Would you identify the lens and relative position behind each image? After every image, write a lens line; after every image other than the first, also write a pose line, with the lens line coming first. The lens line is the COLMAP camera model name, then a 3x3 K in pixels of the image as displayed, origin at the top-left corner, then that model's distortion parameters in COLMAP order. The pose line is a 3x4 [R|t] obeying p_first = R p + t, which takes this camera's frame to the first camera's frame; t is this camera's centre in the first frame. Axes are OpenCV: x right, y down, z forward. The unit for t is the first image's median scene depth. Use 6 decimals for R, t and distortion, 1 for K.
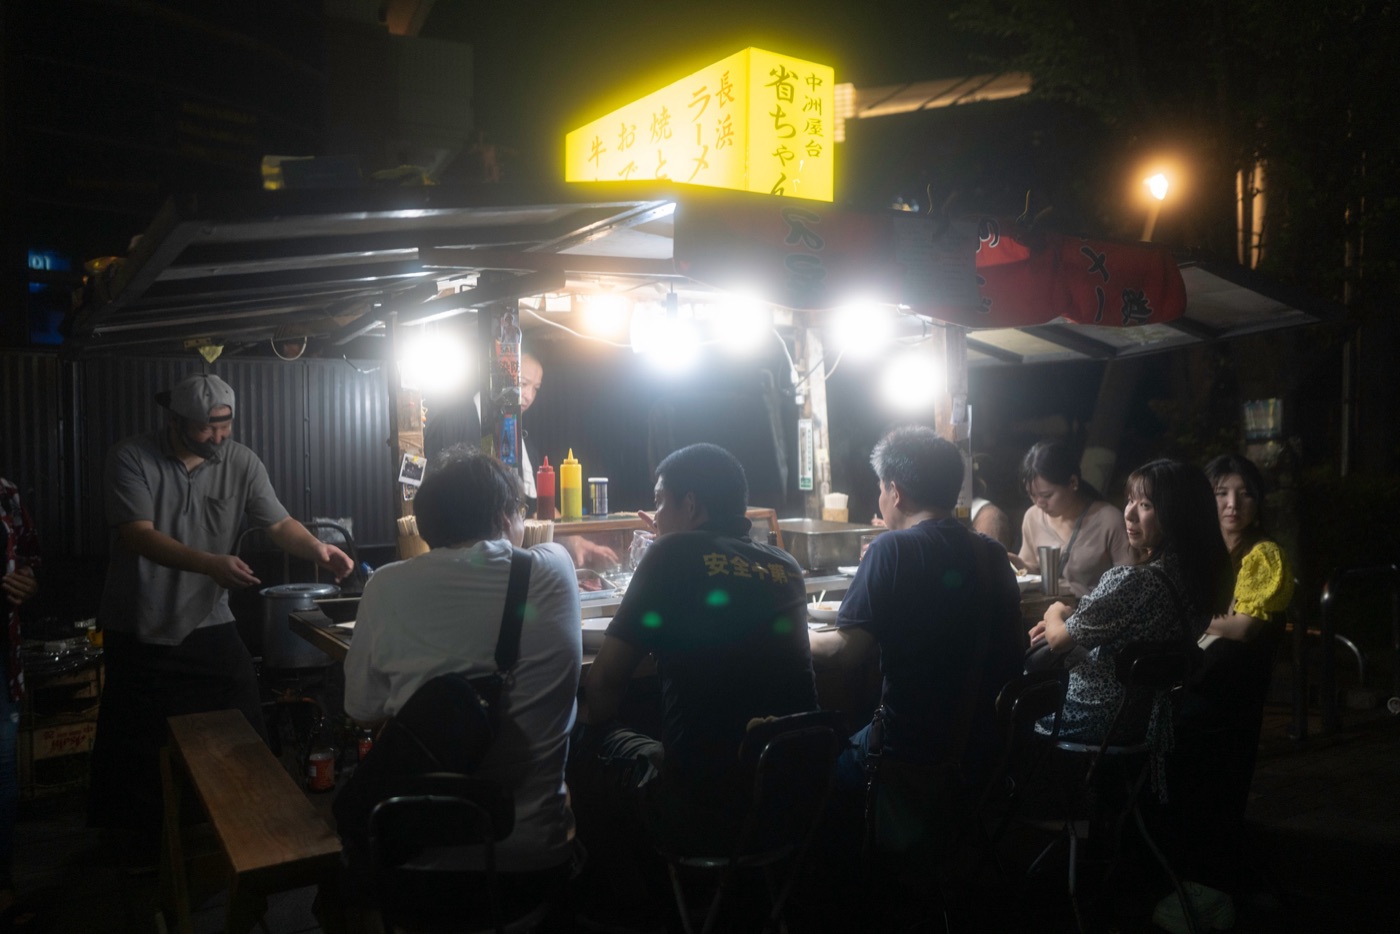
lens RADIAL K [[1129.1, 0, 700.0], [0, 1129.1, 467.0], [0, 0, 1]] dist [-0.009509, 0.075517]
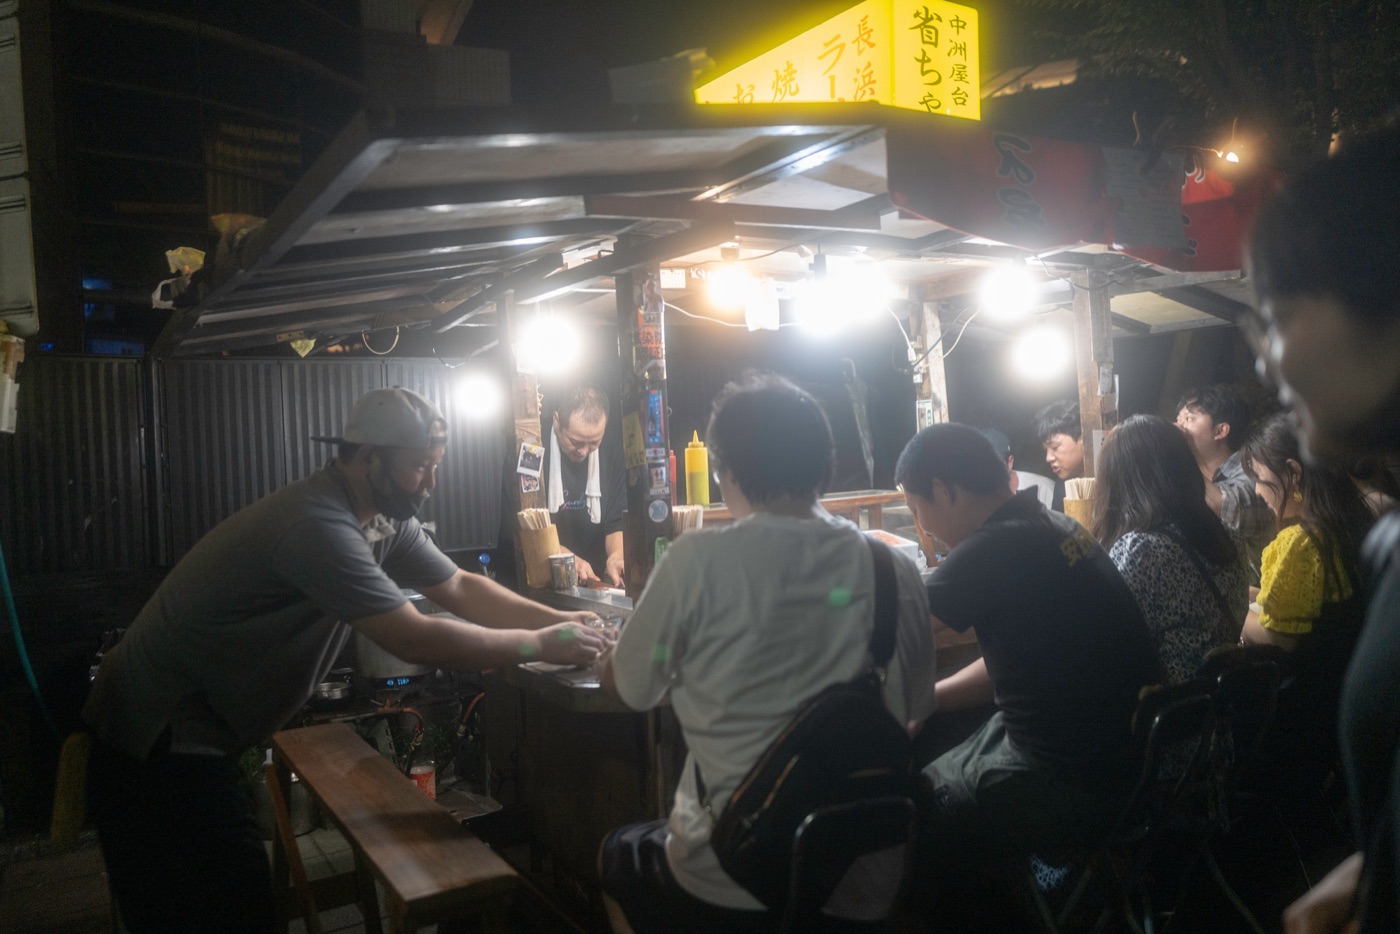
lens RADIAL K [[1128.2, 0, 700.0], [0, 1128.2, 467.0], [0, 0, 1]] dist [0.000252, -0.005506]
pose [[0.999227, -0.030081, -0.025299, -0.091378], [0.029912, 0.999528, -0.007042, 0.019348], [0.025499, 0.006279, 0.999655, 0.070742]]
